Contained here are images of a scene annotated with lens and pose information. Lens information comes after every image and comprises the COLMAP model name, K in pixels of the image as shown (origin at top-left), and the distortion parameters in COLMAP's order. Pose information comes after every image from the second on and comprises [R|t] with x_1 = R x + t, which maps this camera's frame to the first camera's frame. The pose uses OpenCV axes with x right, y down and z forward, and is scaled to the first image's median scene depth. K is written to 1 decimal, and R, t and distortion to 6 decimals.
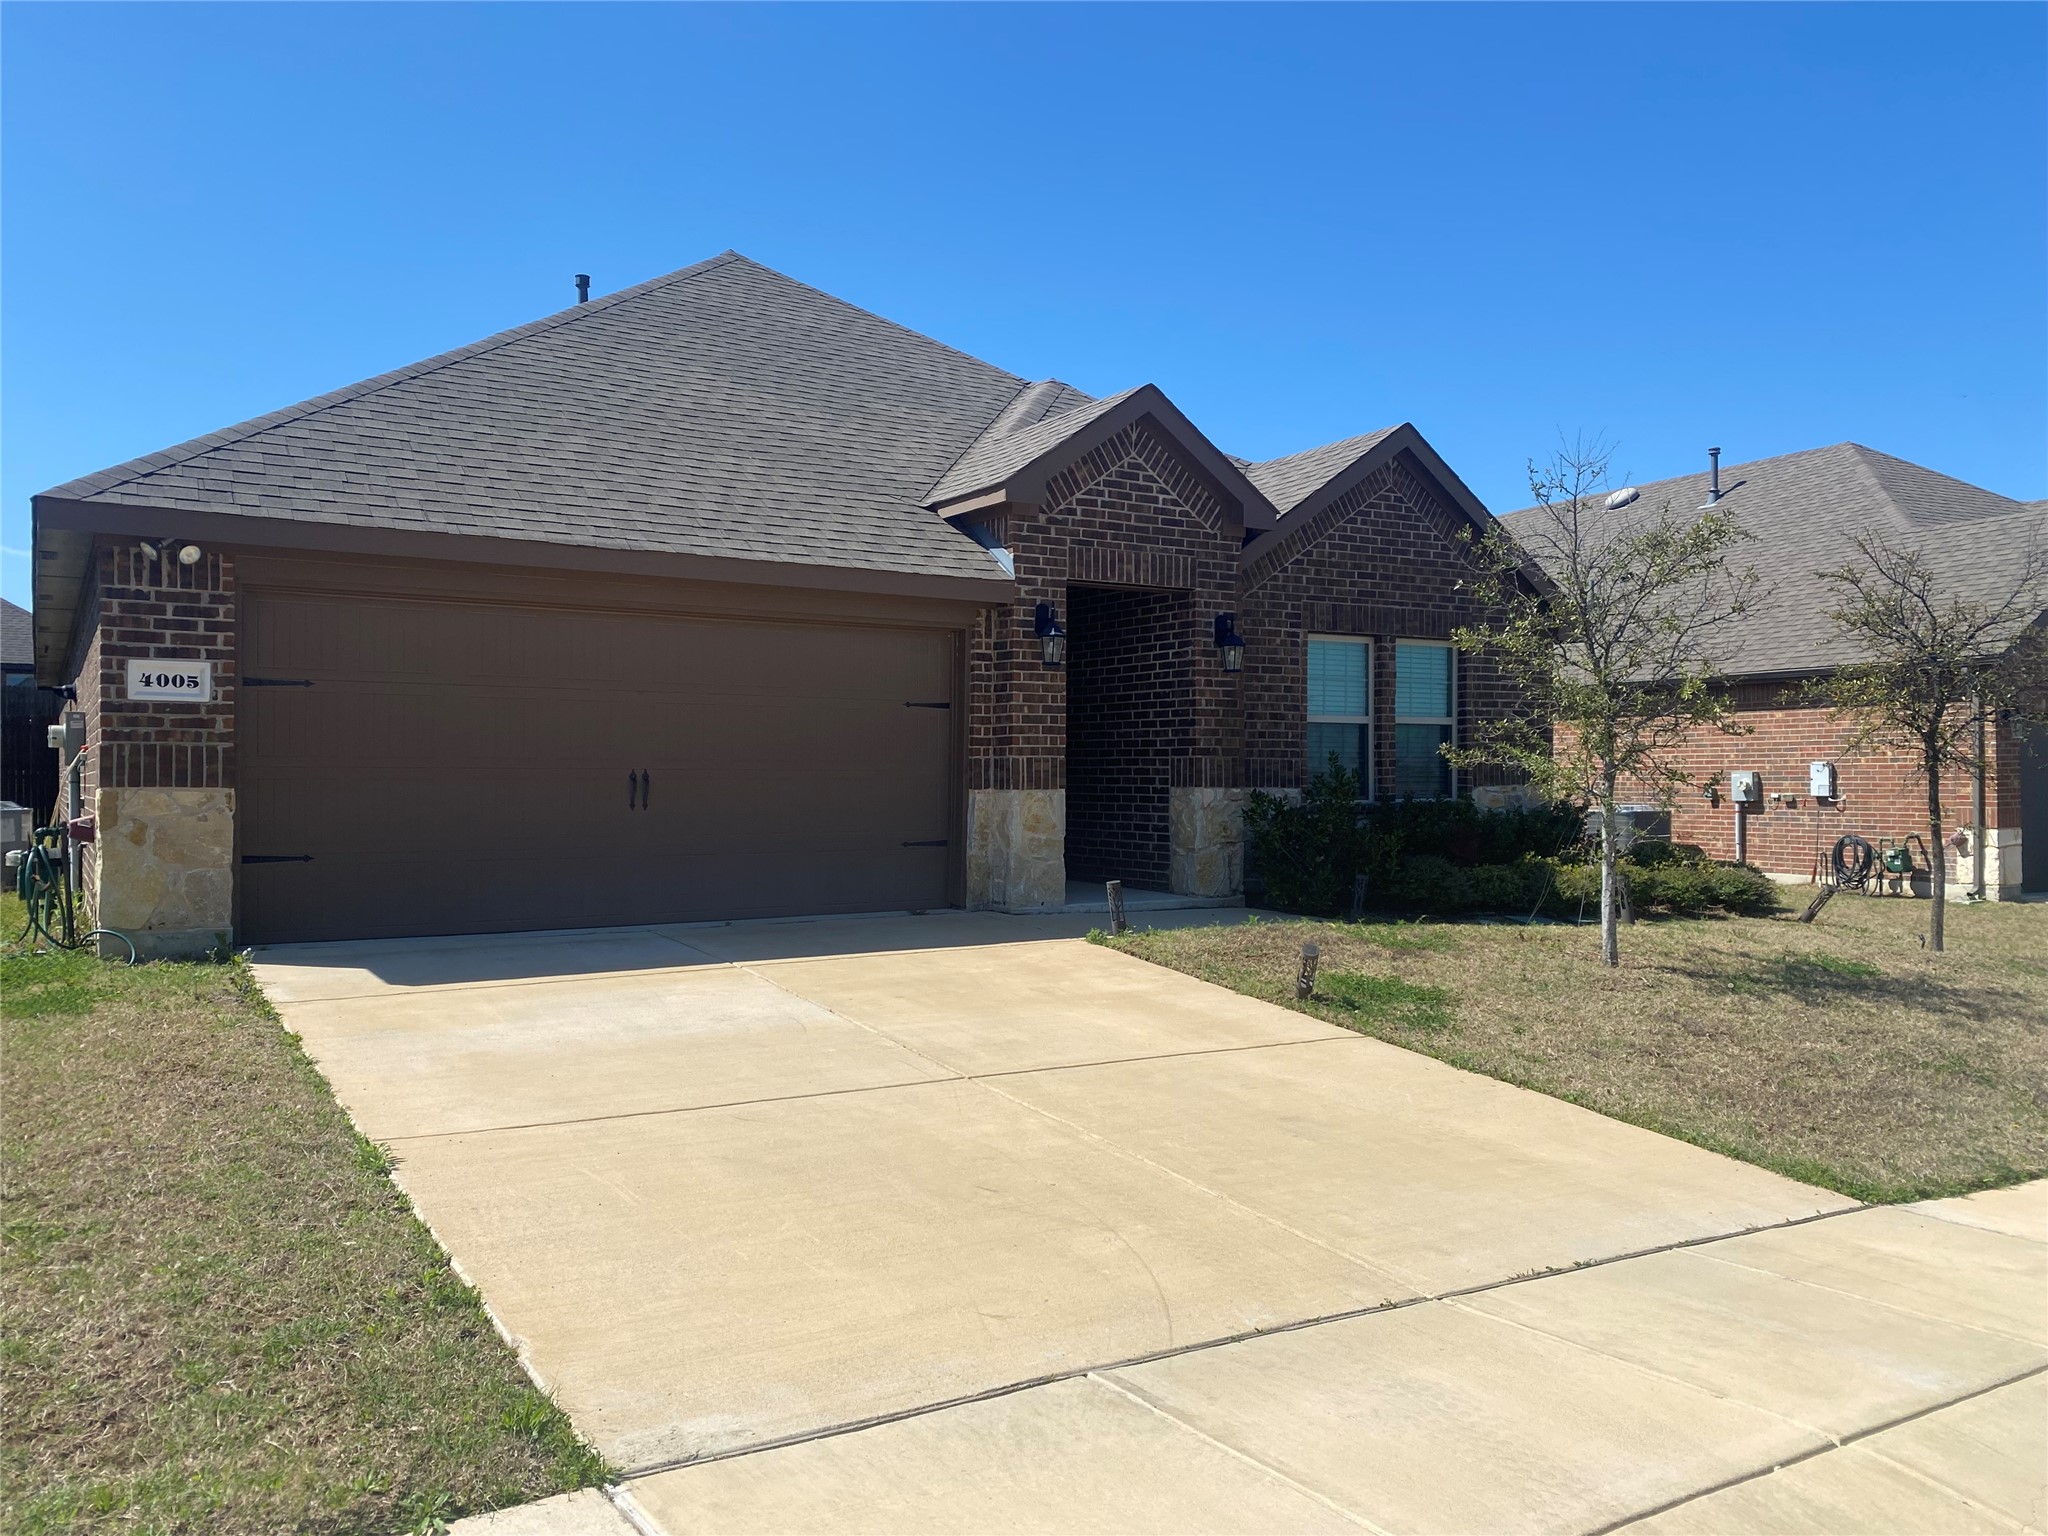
lens RADIAL K [[1536.5, 0, 1016.9], [0, 1536.5, 762.2], [0, 0, 1]] dist [0.070722, -0.111574]
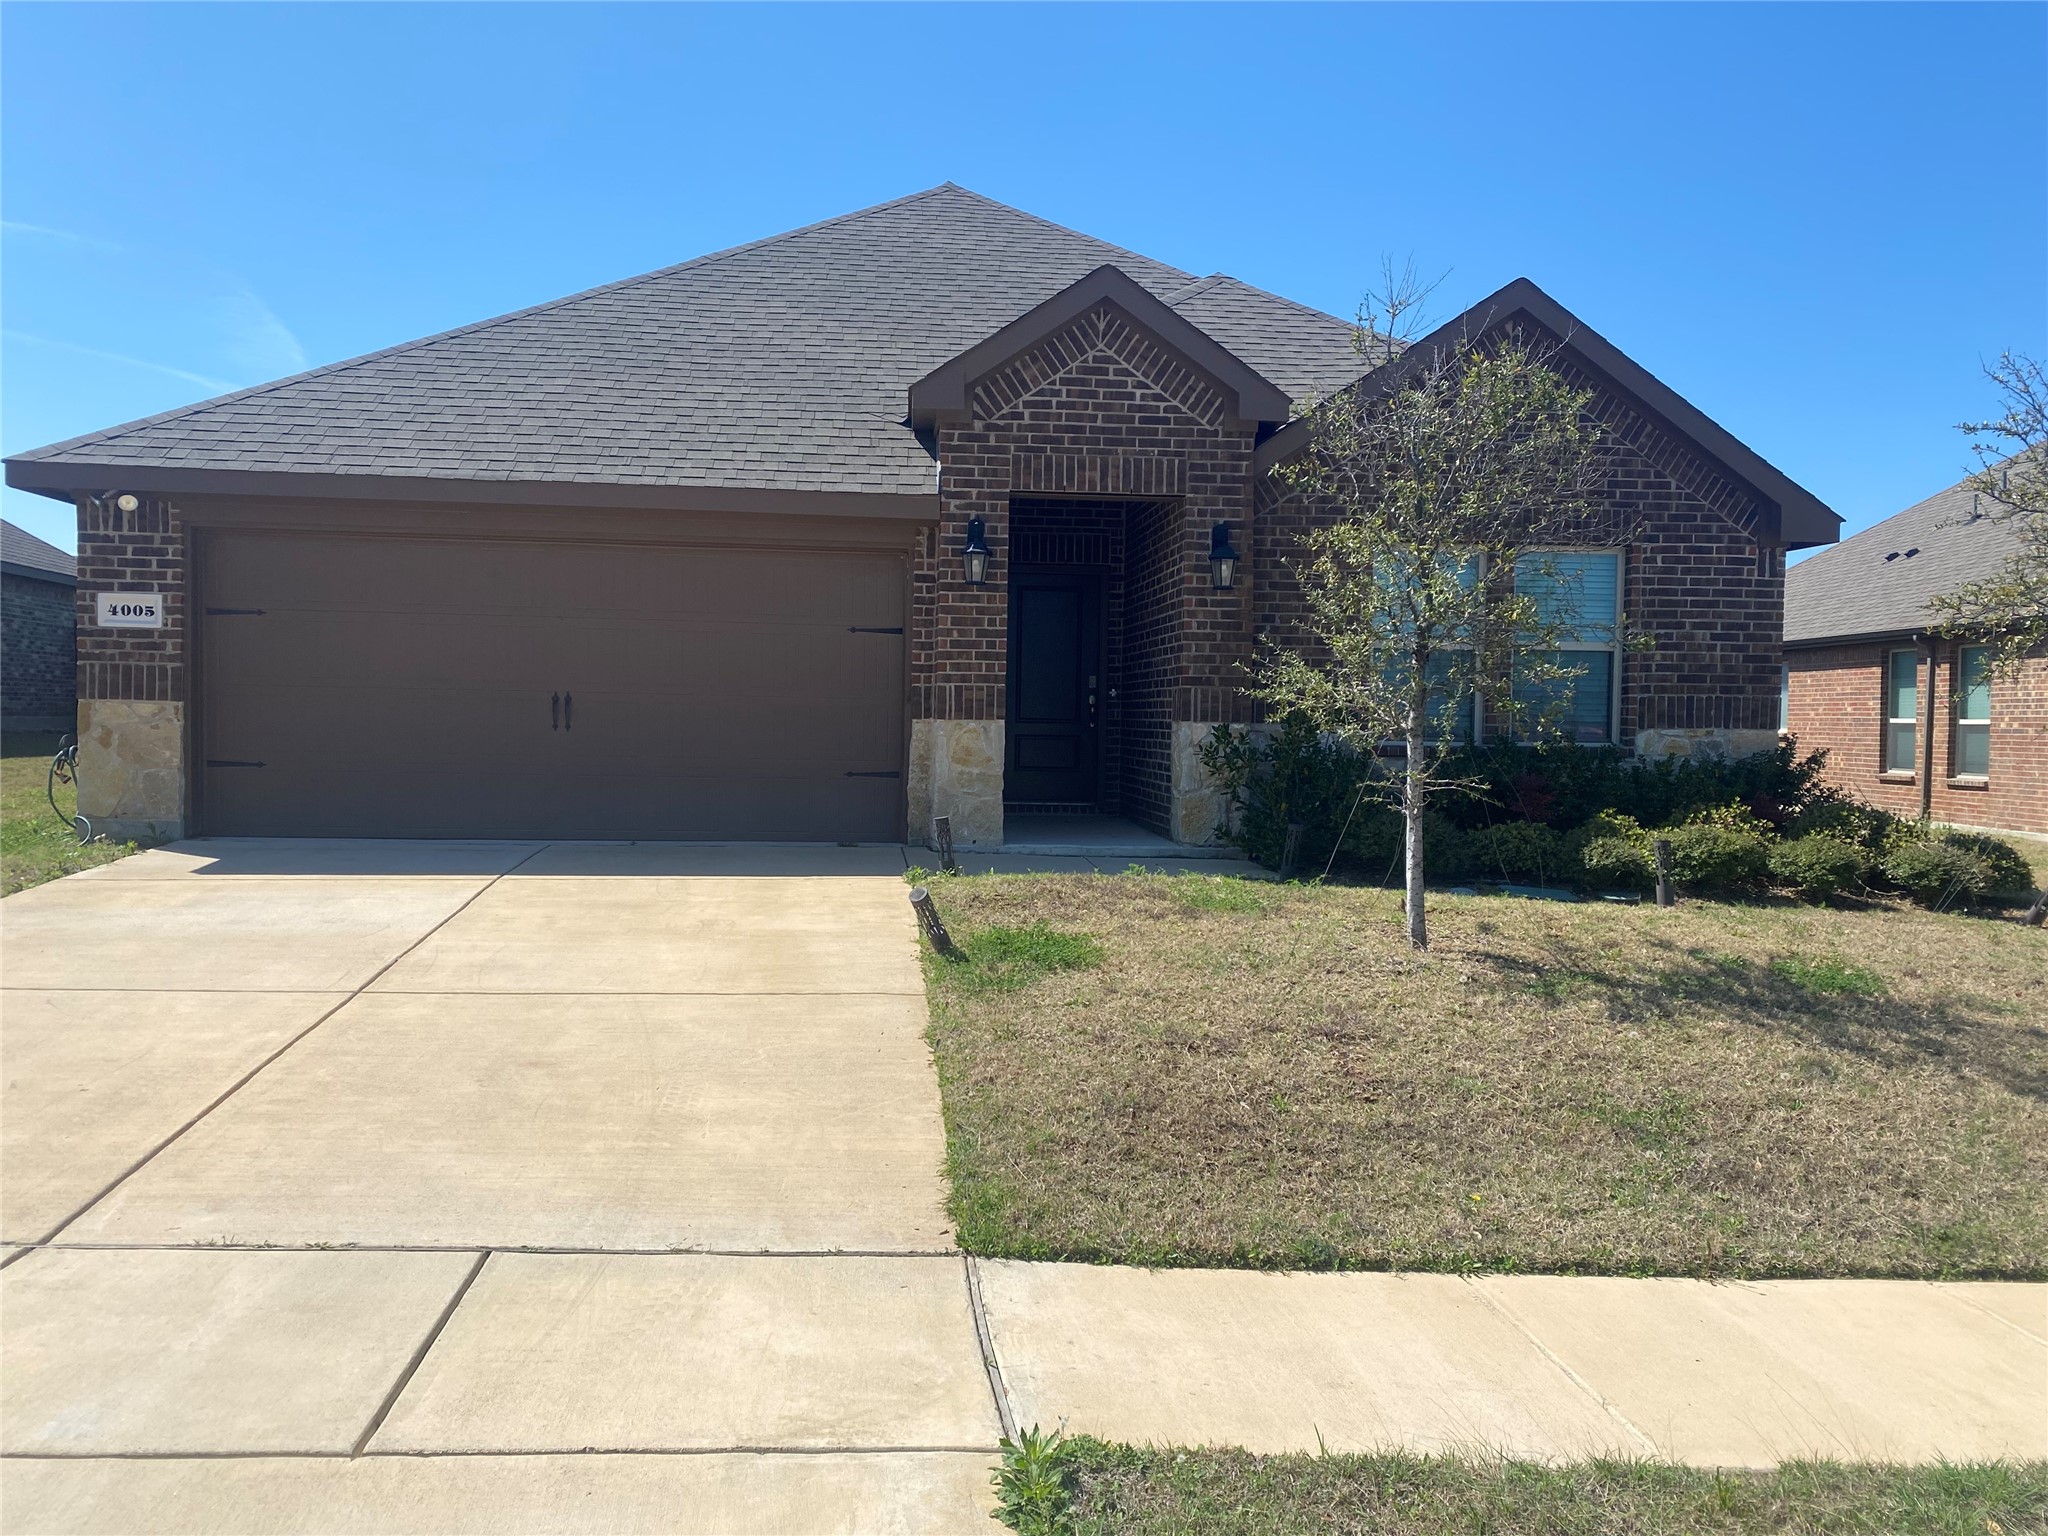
lens RADIAL K [[1536.5, 0, 1016.9], [0, 1536.5, 762.2], [0, 0, 1]] dist [0.070722, -0.111574]
pose [[0.894019, 0.025553, -0.447300, 0.453733], [-0.012102, 0.999385, 0.032904, 0.012509], [0.447865, -0.024003, 0.893779, 0.179713]]
